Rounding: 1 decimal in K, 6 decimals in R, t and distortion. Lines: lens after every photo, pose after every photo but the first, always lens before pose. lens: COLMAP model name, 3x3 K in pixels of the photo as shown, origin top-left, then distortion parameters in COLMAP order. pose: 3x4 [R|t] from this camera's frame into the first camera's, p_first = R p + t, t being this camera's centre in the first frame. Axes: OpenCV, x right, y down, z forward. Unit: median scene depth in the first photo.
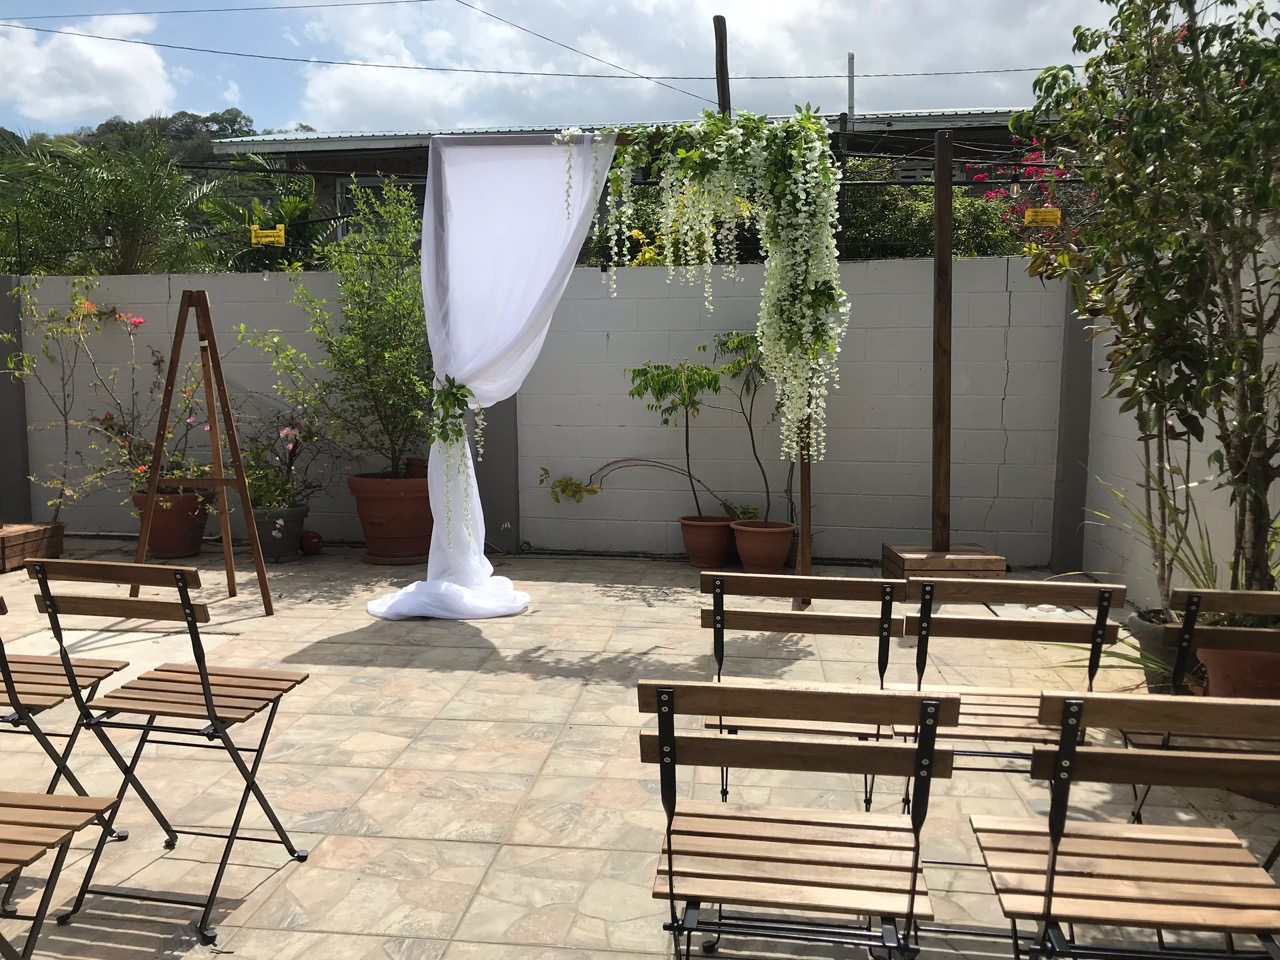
lens RADIAL K [[1049.3, 0, 630.3], [0, 1049.3, 487.8], [0, 0, 1]] dist [0.007409, -0.005402]
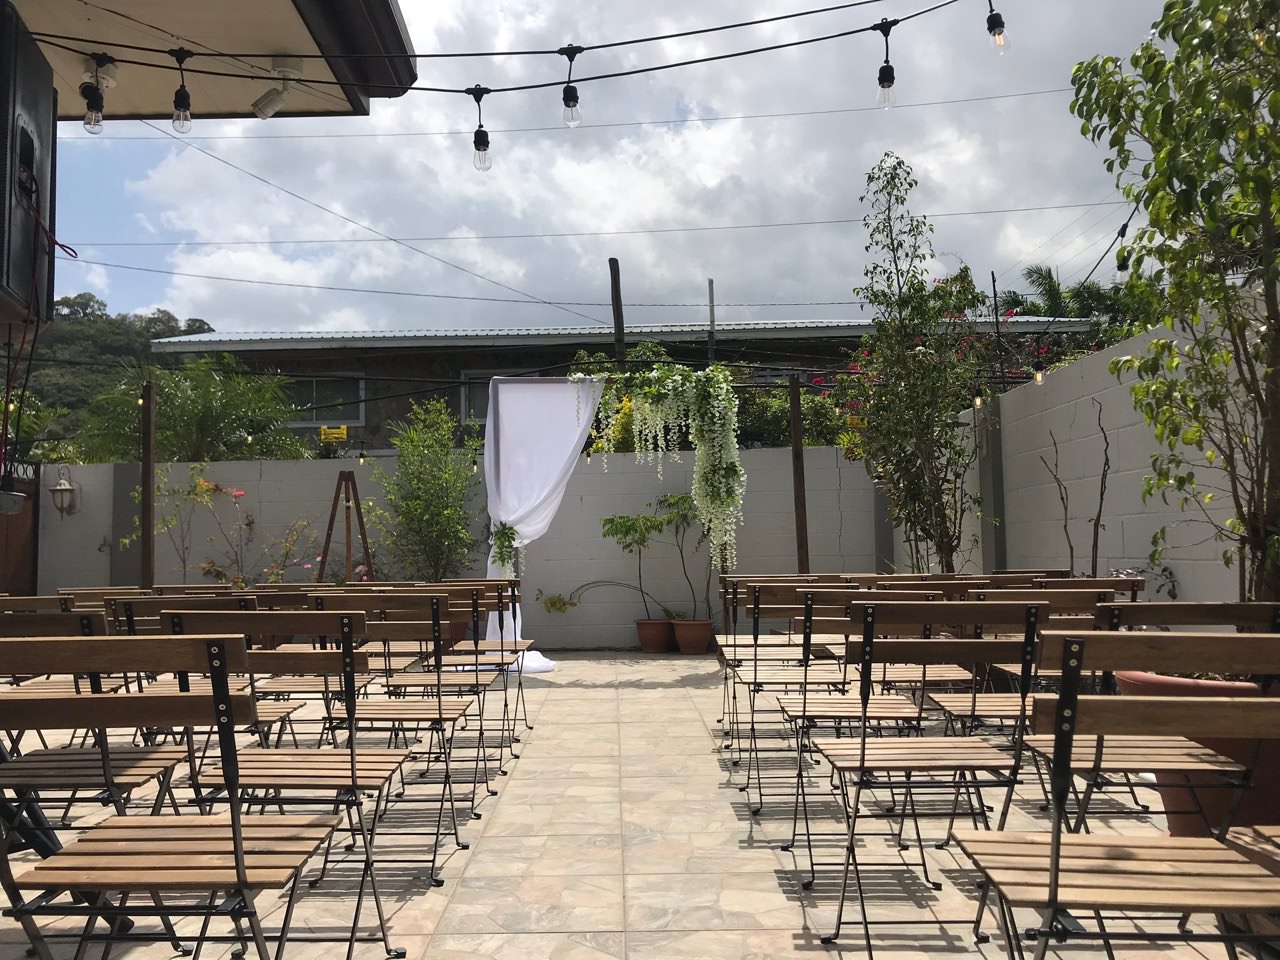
lens RADIAL K [[1049.3, 0, 639.9], [0, 1049.3, 473.3], [0, 0, 1]] dist [0.007409, -0.005402]
pose [[0.990134, -0.010018, 0.139765, -0.188707], [0.035075, 0.983407, -0.177991, 0.111886], [-0.135663, 0.181138, 0.974056, -0.598702]]
